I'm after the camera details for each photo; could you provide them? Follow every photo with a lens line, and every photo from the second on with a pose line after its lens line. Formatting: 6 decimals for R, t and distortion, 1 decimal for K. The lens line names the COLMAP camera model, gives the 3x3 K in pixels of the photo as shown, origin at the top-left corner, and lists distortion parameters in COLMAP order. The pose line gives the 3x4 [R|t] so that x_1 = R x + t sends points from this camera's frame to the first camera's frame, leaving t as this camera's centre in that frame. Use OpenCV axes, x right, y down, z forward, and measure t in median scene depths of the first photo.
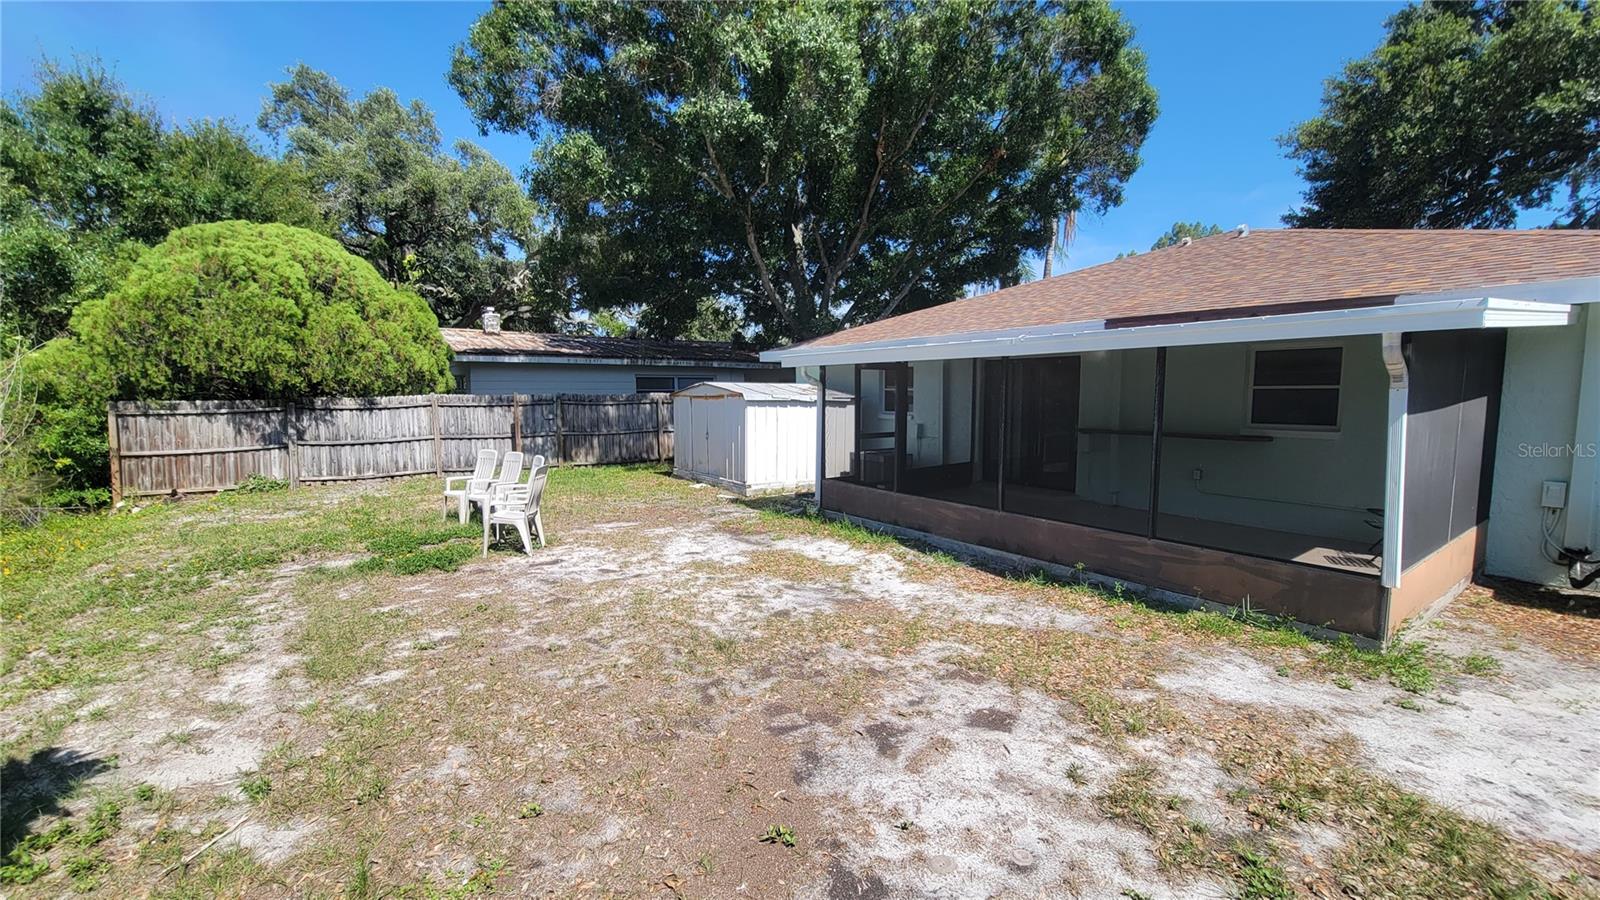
lens RADIAL K [[655.5, 0, 800.9], [0, 655.5, 456.0], [0, 0, 1]] dist [-0.002637, -0.000376]
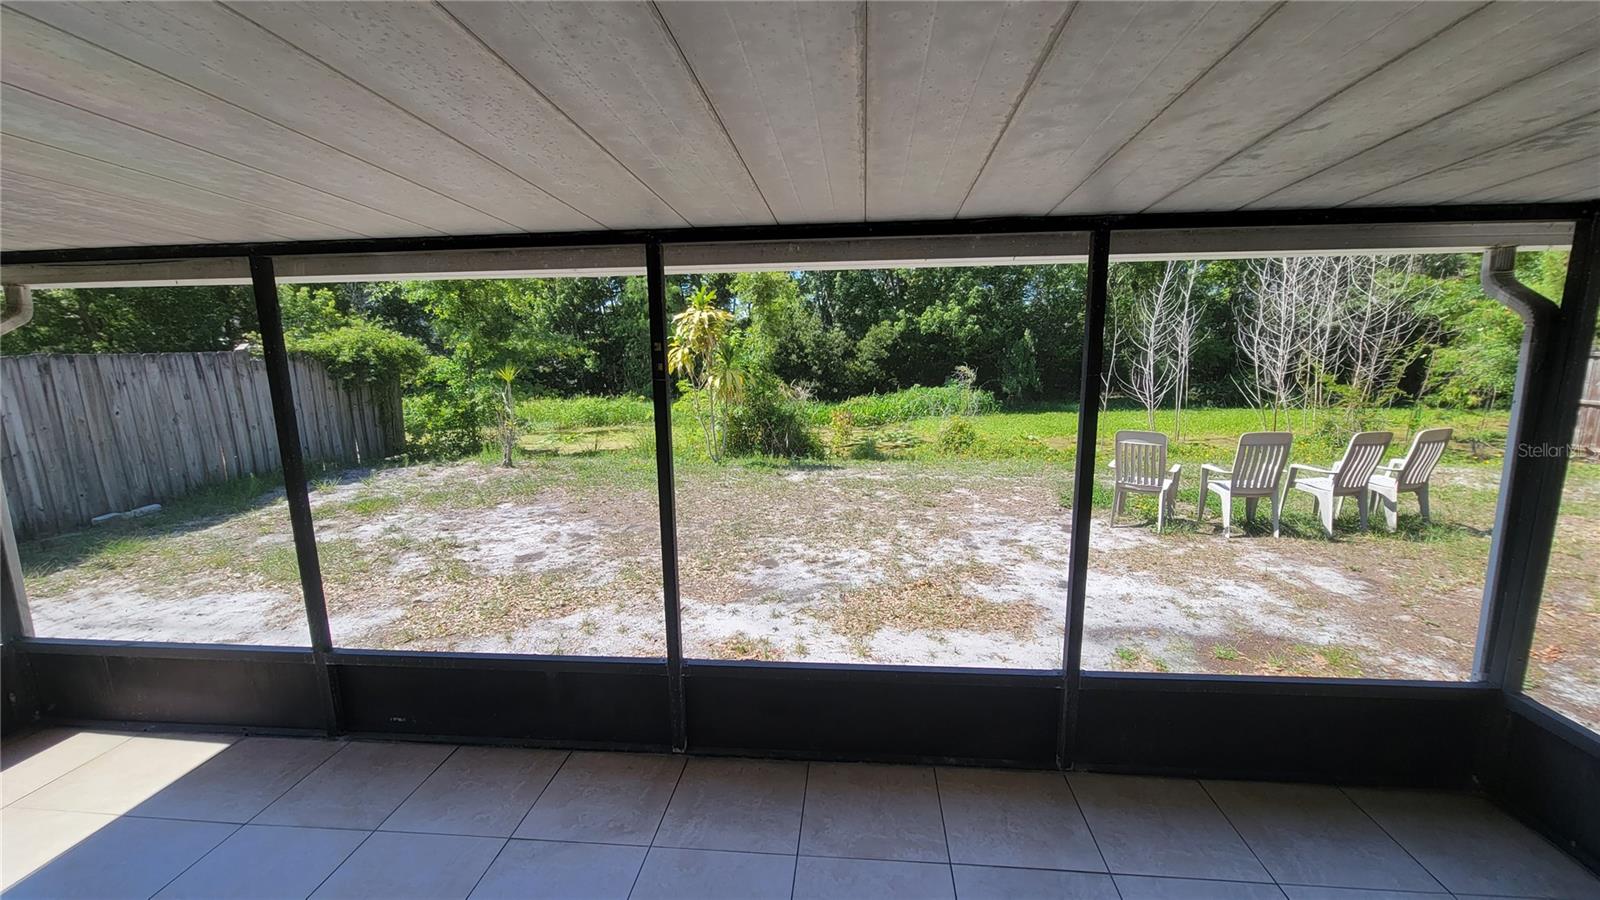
lens RADIAL K [[655.5, 0, 800.9], [0, 655.5, 456.0], [0, 0, 1]] dist [-0.002637, -0.000376]
pose [[-0.650891, 0.144834, -0.745228, 0.615219], [-0.056725, 0.969610, 0.237987, -0.155153], [0.757049, 0.197176, -0.622895, 1.480496]]
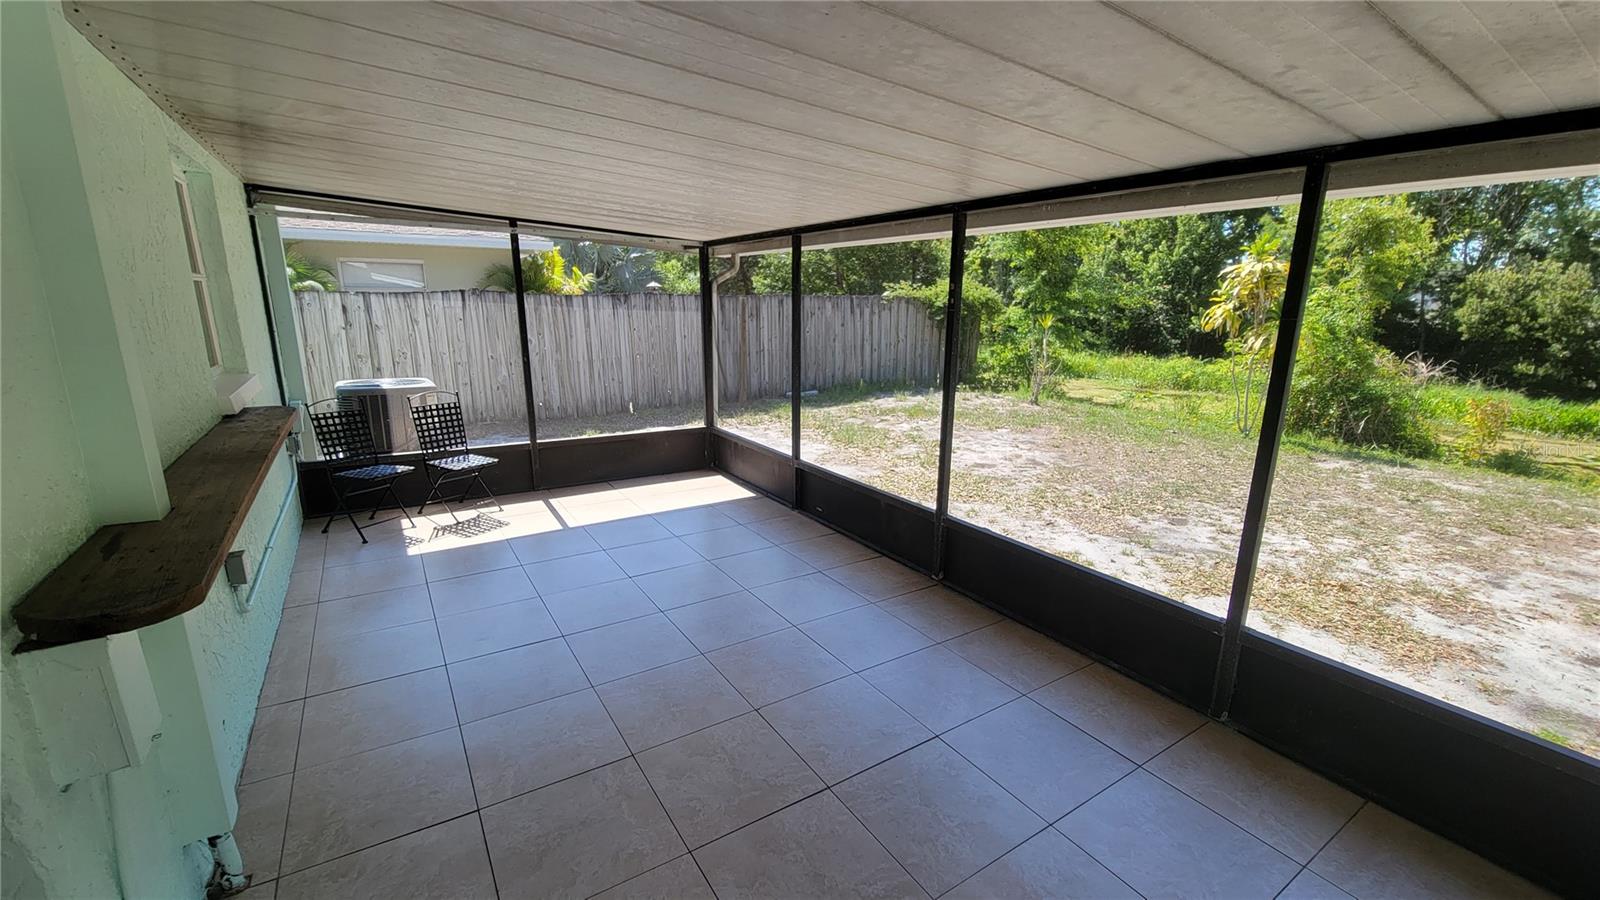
lens RADIAL K [[655.5, 0, 800.9], [0, 655.5, 456.0], [0, 0, 1]] dist [-0.002637, -0.000376]
pose [[-0.999219, -0.017214, 0.035575, 0.468680], [-0.004620, 0.944865, 0.327428, -0.166679], [-0.039250, 0.327007, -0.944206, 1.750571]]
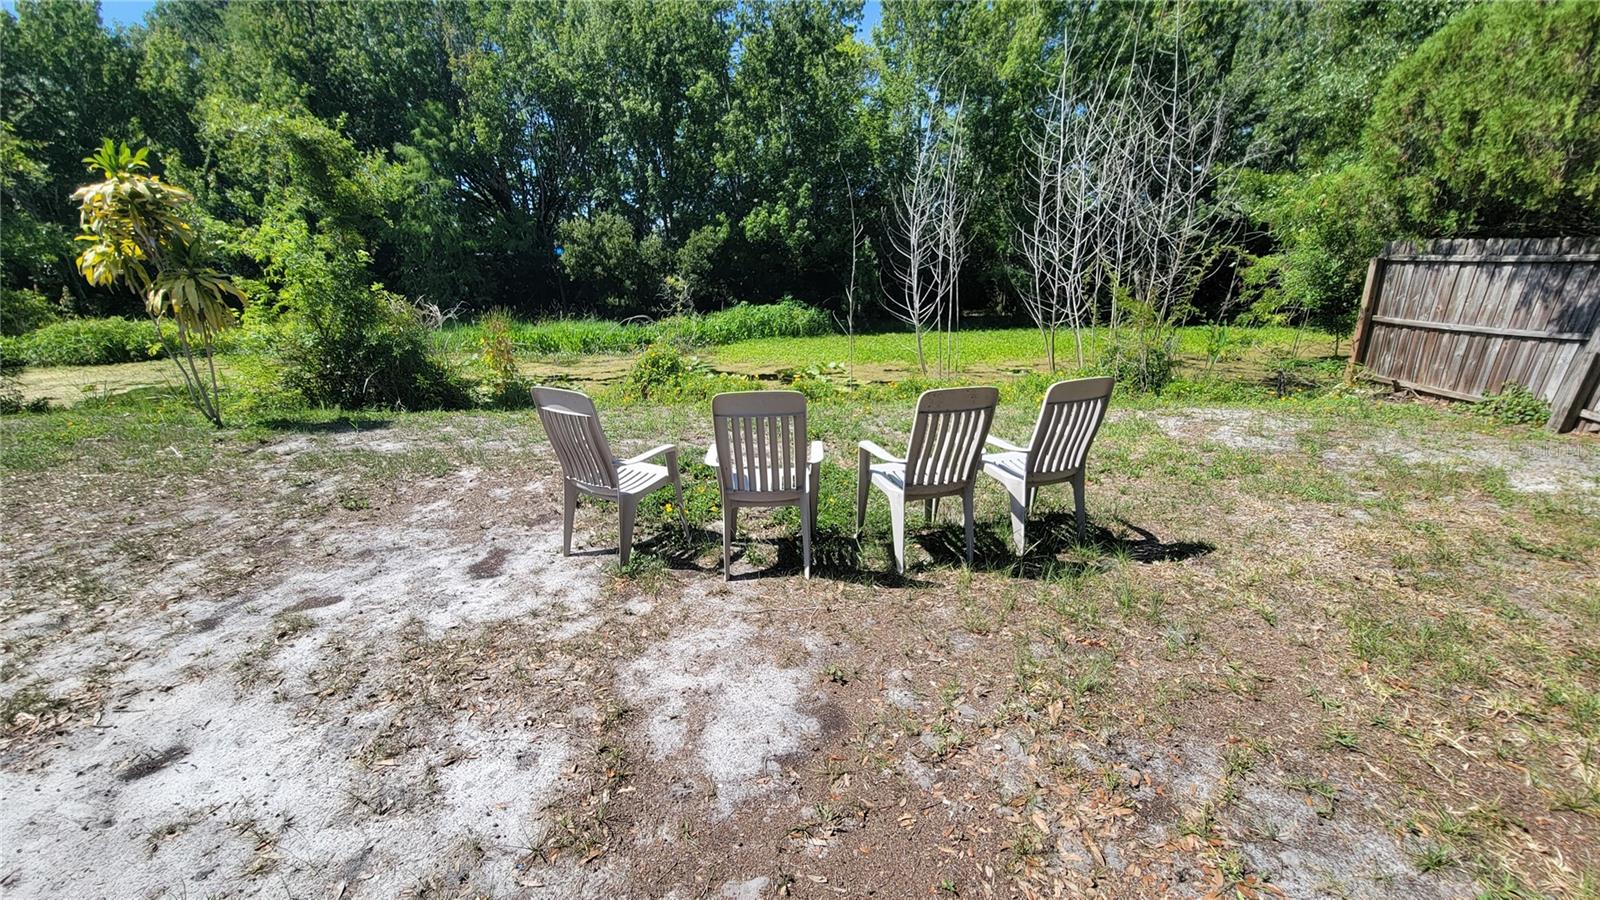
lens RADIAL K [[655.5, 0, 800.9], [0, 655.5, 456.0], [0, 0, 1]] dist [-0.002637, -0.000376]
pose [[-0.570145, 0.250748, -0.782343, -0.171258], [-0.066904, 0.934949, 0.348417, -0.130620], [0.818815, 0.250990, -0.516281, 1.692464]]
